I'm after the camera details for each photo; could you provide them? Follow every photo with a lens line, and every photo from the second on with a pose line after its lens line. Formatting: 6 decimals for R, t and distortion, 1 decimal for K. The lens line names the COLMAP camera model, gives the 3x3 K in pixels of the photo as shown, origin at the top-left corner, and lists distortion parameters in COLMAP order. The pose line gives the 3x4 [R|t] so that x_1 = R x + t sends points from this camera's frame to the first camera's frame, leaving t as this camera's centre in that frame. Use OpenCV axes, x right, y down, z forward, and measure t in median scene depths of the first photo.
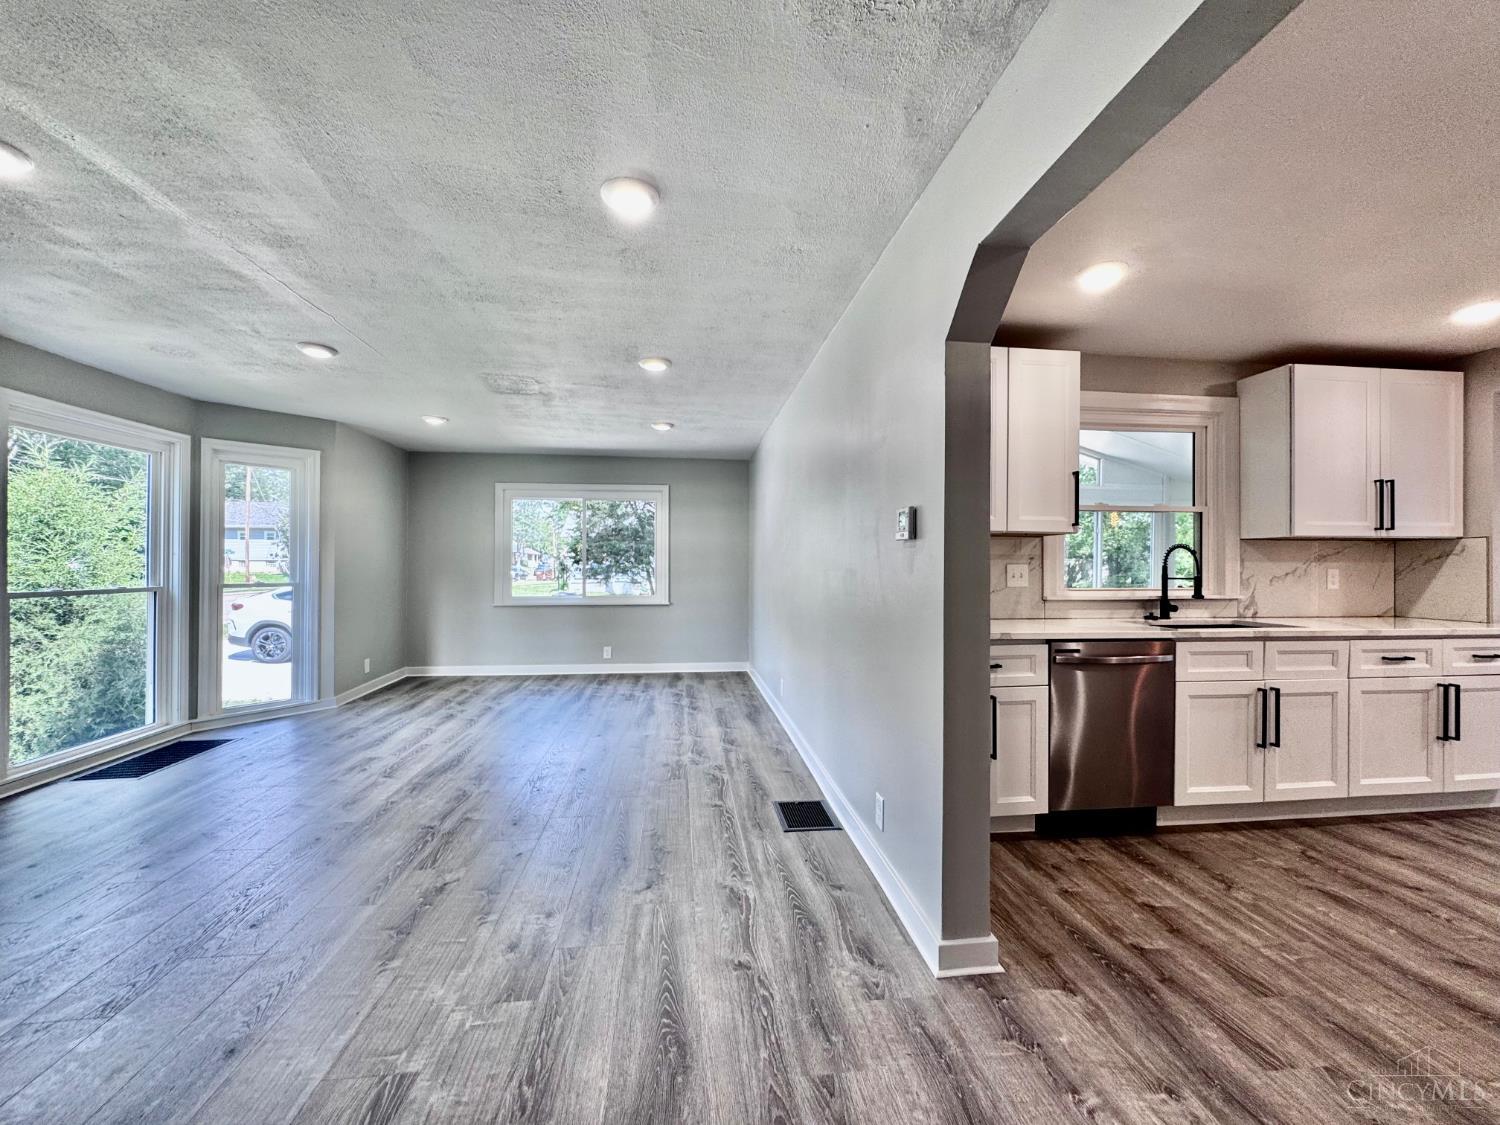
lens RADIAL K [[602.5, 0, 743.0], [0, 602.5, 562.6], [0, 0, 1]] dist [-0.006699, 0.000739]
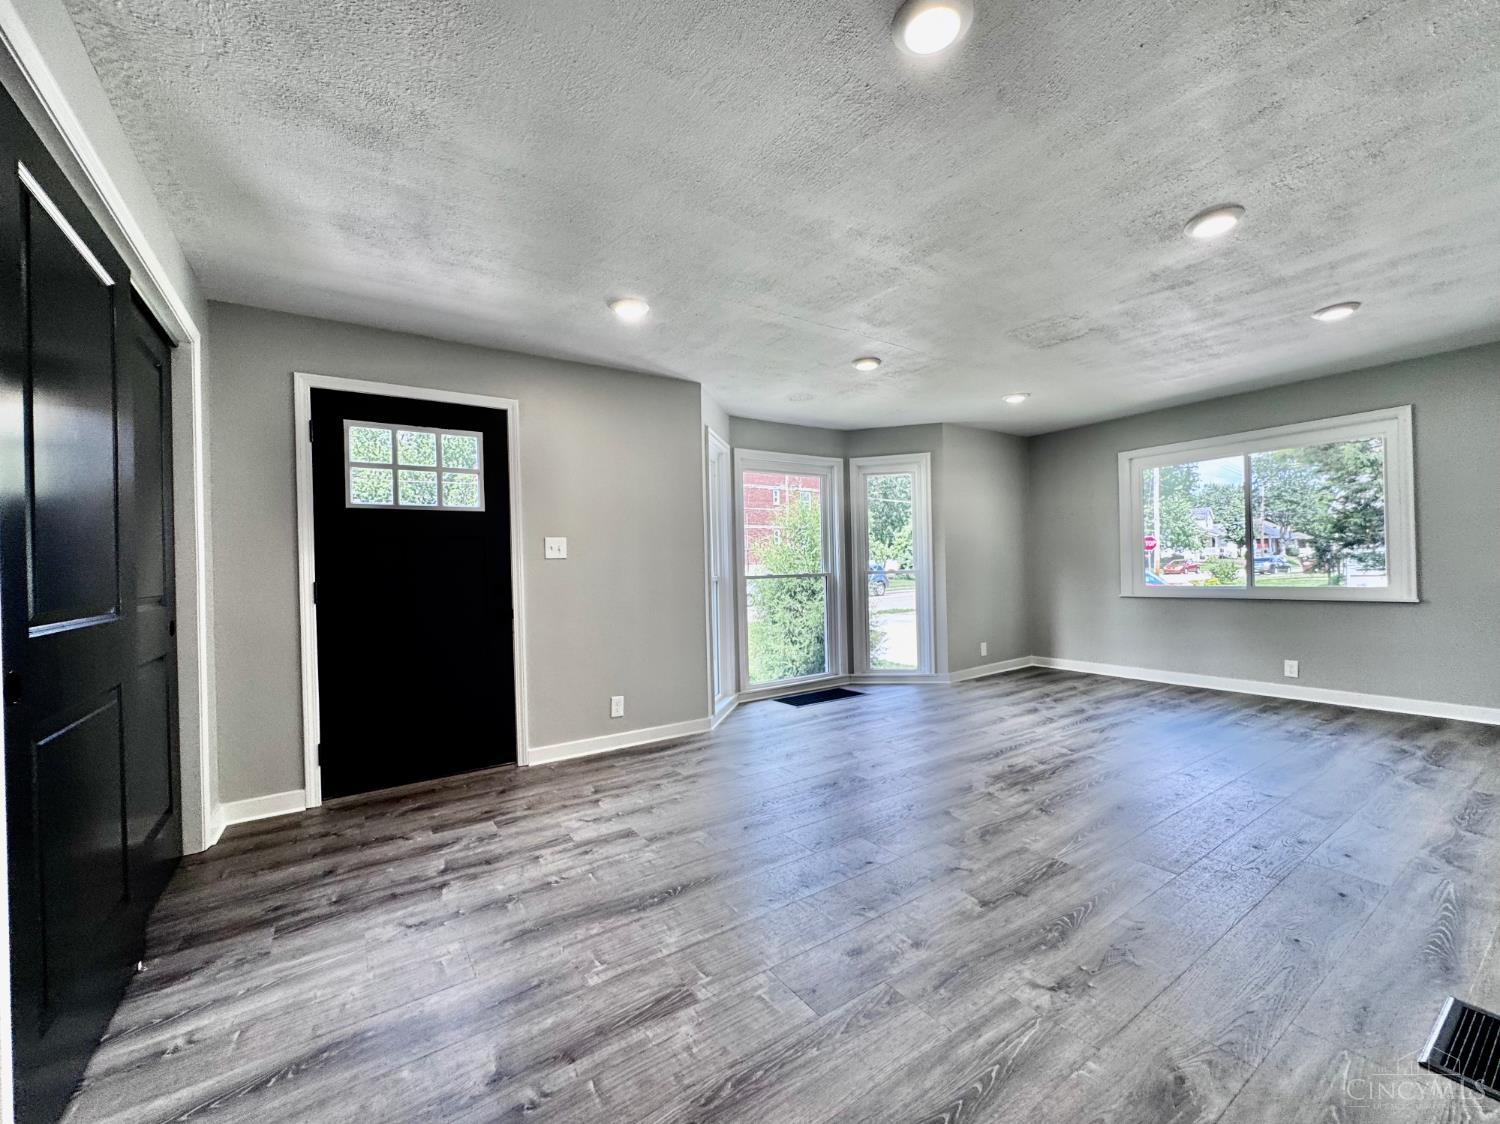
lens RADIAL K [[602.5, 0, 744.8], [0, 602.5, 569.0], [0, 0, 1]] dist [-0.006699, 0.000739]
pose [[0.456186, -0.012327, -0.889799, 0.231668], [0.029802, 0.999555, 0.001431, 0.033691], [0.889385, -0.027170, 0.456351, 0.291365]]
